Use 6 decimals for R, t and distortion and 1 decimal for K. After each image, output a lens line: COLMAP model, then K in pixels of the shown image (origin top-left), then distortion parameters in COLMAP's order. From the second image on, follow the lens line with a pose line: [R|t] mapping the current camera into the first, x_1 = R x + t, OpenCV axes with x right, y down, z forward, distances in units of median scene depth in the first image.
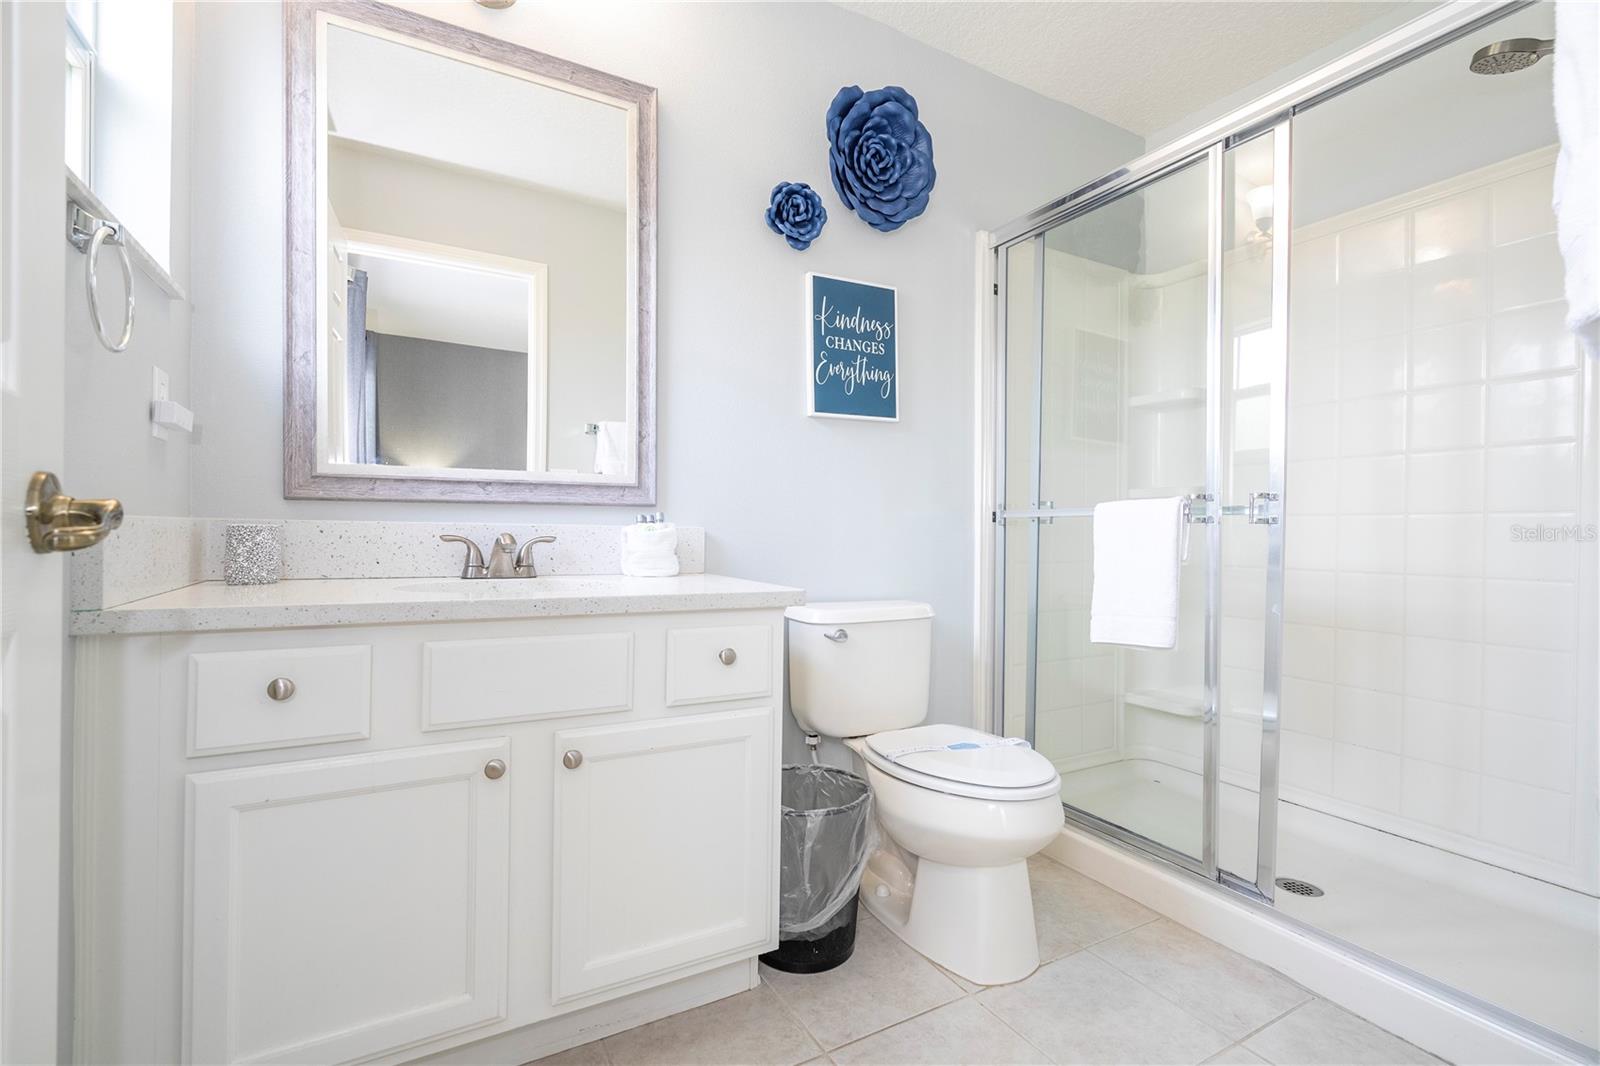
lens RADIAL K [[719.5, 0, 798.0], [0, 719.5, 539.8], [0, 0, 1]] dist [-0.000712, -0.000254]
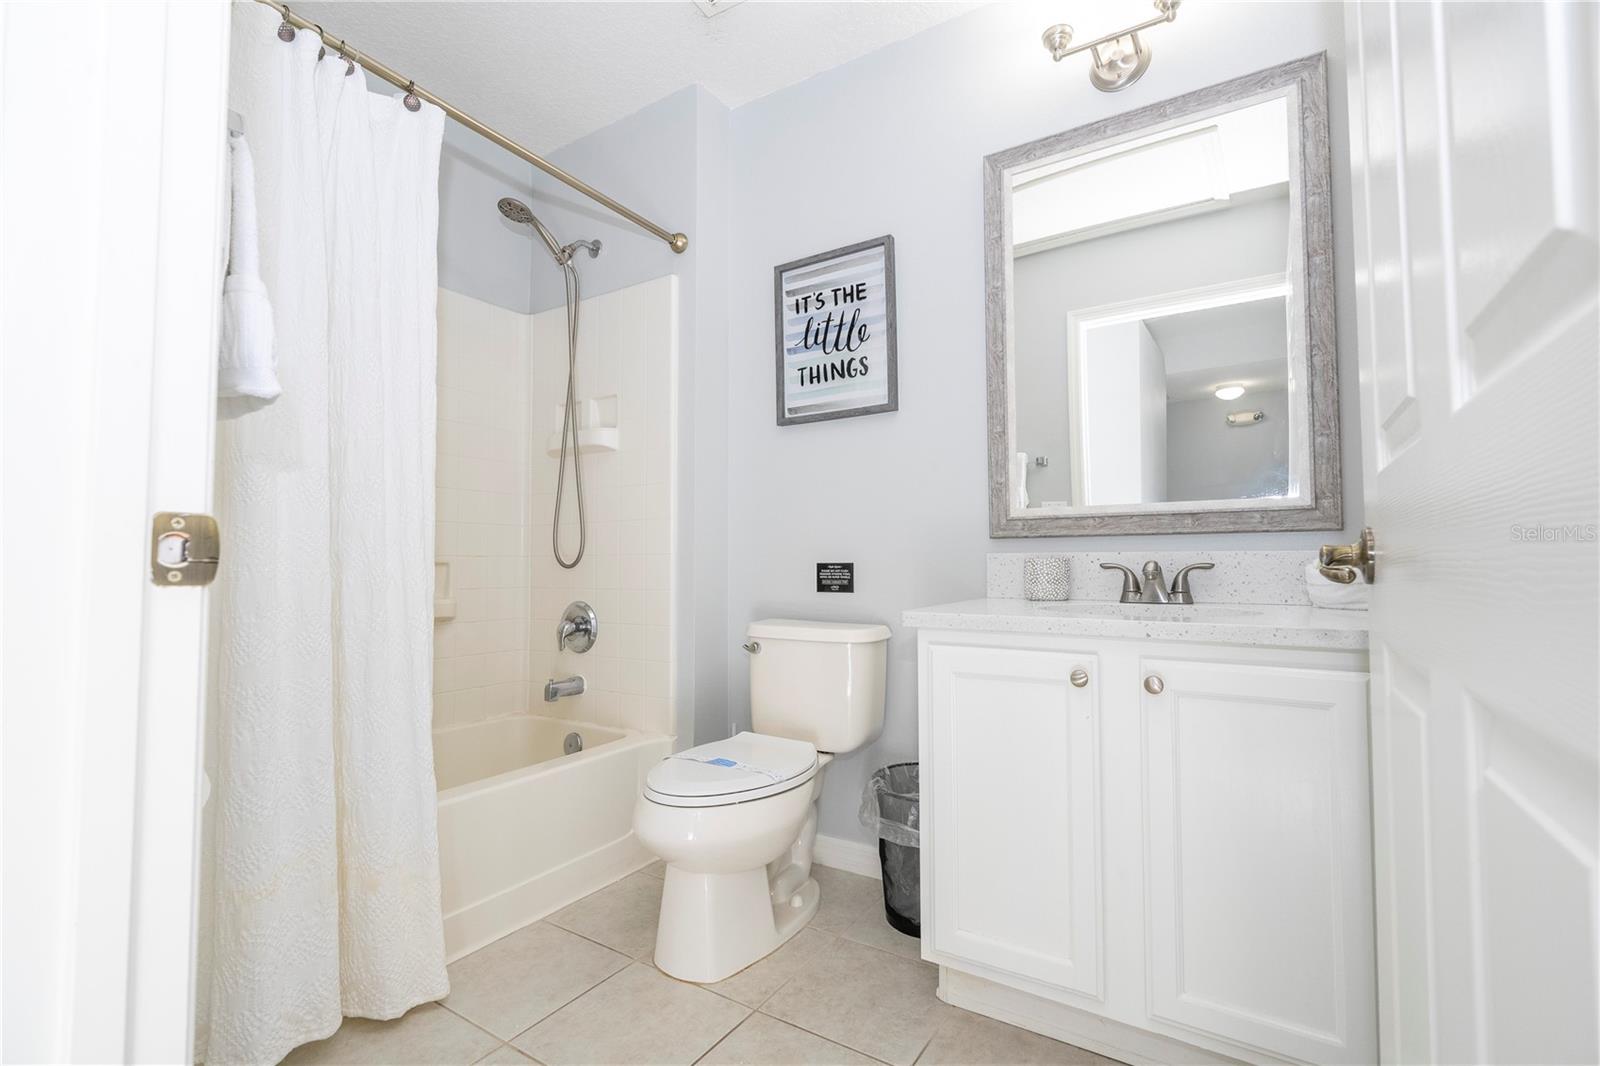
lens RADIAL K [[719.5, 0, 798.0], [0, 719.5, 539.8], [0, 0, 1]] dist [-0.000712, -0.000254]
pose [[0.487649, -0.045512, -0.871853, 0.254407], [0.011051, 0.998882, -0.045963, 0.003342], [0.872970, 0.012779, 0.487607, 0.031474]]
